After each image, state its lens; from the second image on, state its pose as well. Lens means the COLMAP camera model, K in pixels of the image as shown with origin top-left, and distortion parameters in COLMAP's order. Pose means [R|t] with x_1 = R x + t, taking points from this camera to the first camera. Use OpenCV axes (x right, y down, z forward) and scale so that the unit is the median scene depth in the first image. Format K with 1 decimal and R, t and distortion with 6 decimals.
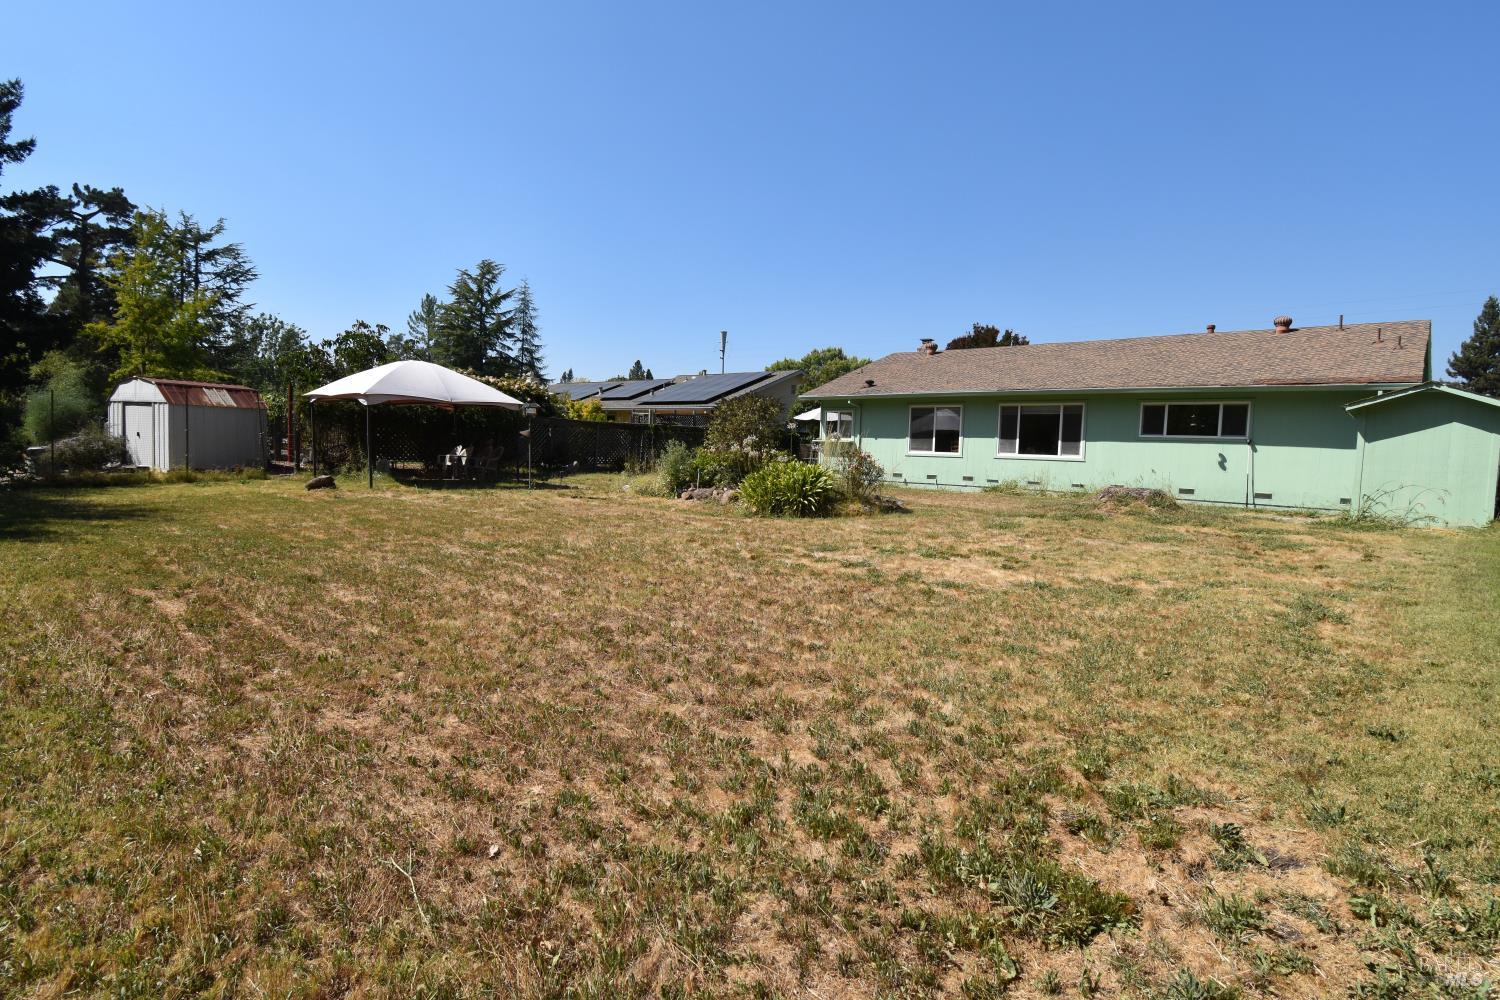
lens RADIAL K [[779.0, 0, 759.8], [0, 779.0, 492.3], [0, 0, 1]] dist [0.013376, -0.025787]
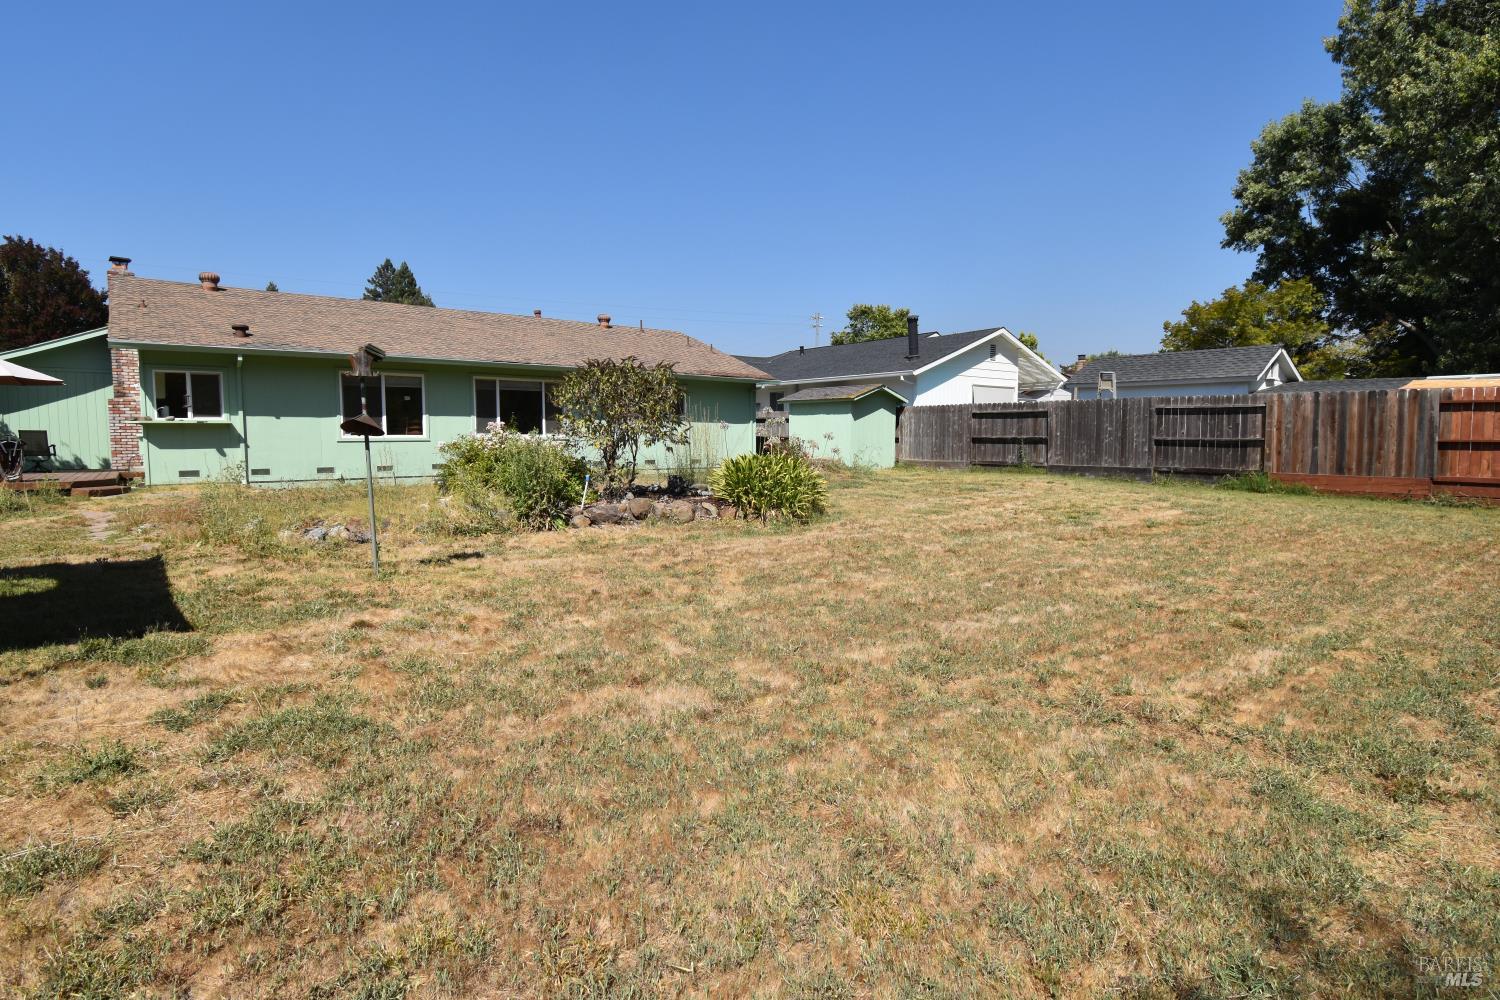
lens RADIAL K [[779.0, 0, 746.3], [0, 779.0, 492.8], [0, 0, 1]] dist [0.013376, -0.025787]
pose [[0.125601, -0.111705, 0.985772, -0.476141], [0.055014, 0.992896, 0.105503, -0.057112], [-0.990554, 0.040980, 0.130854, 0.565063]]
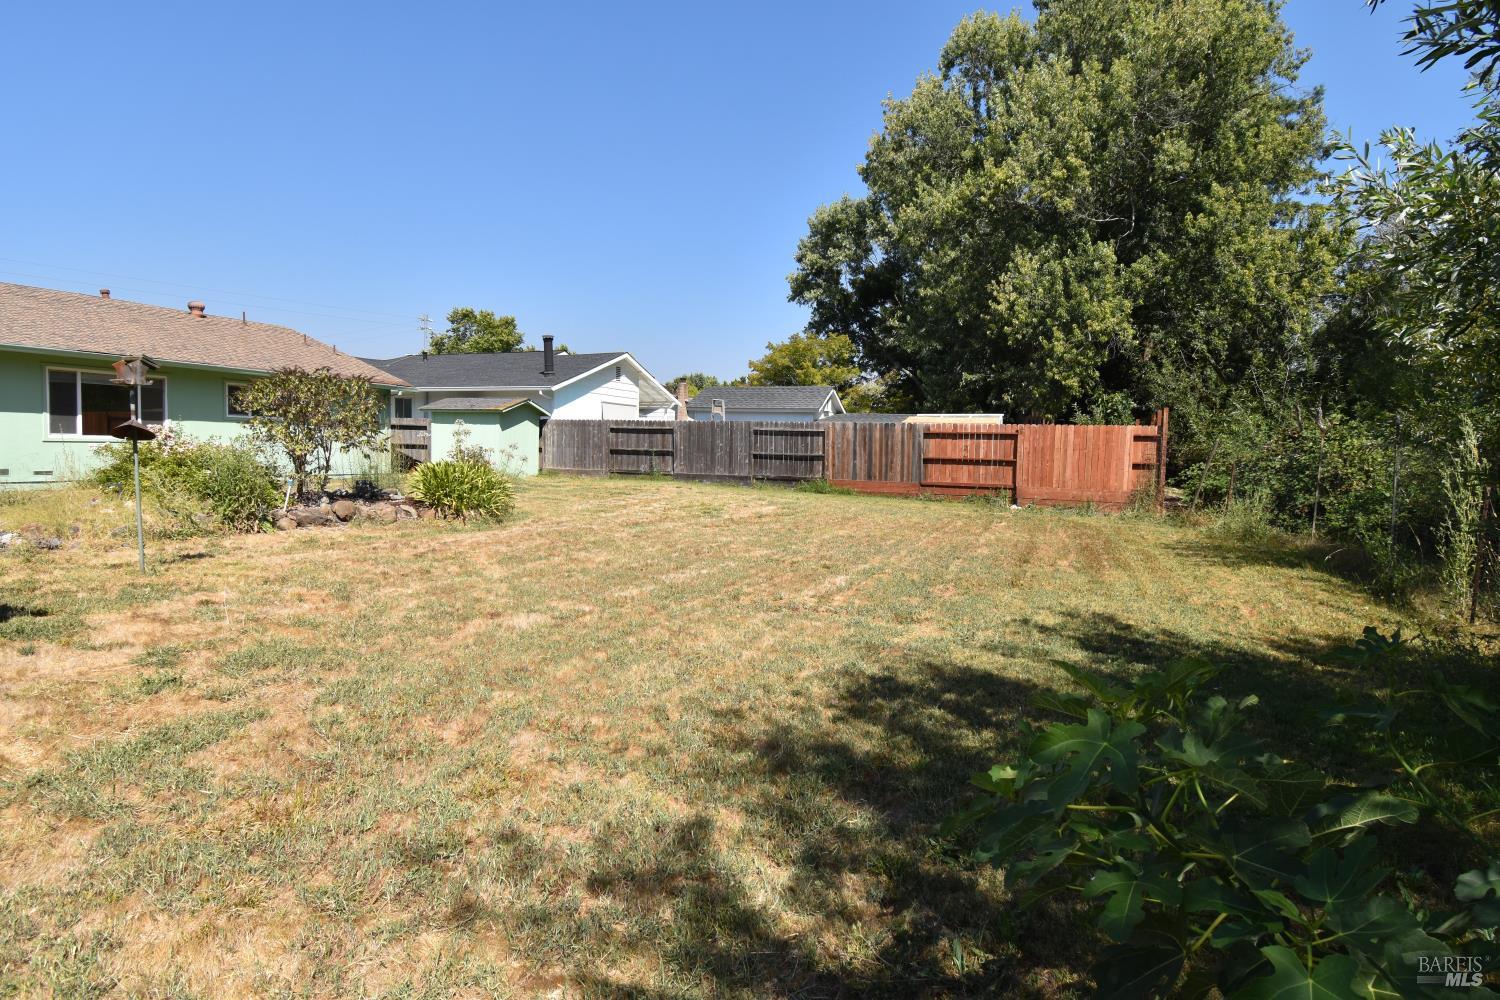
lens RADIAL K [[779.0, 0, 744.5], [0, 779.0, 498.7], [0, 0, 1]] dist [0.013376, -0.025787]
pose [[-0.361228, -0.105592, 0.926480, -0.566544], [0.011101, 0.993011, 0.117502, -0.064615], [-0.932411, 0.052730, -0.357531, 0.621541]]
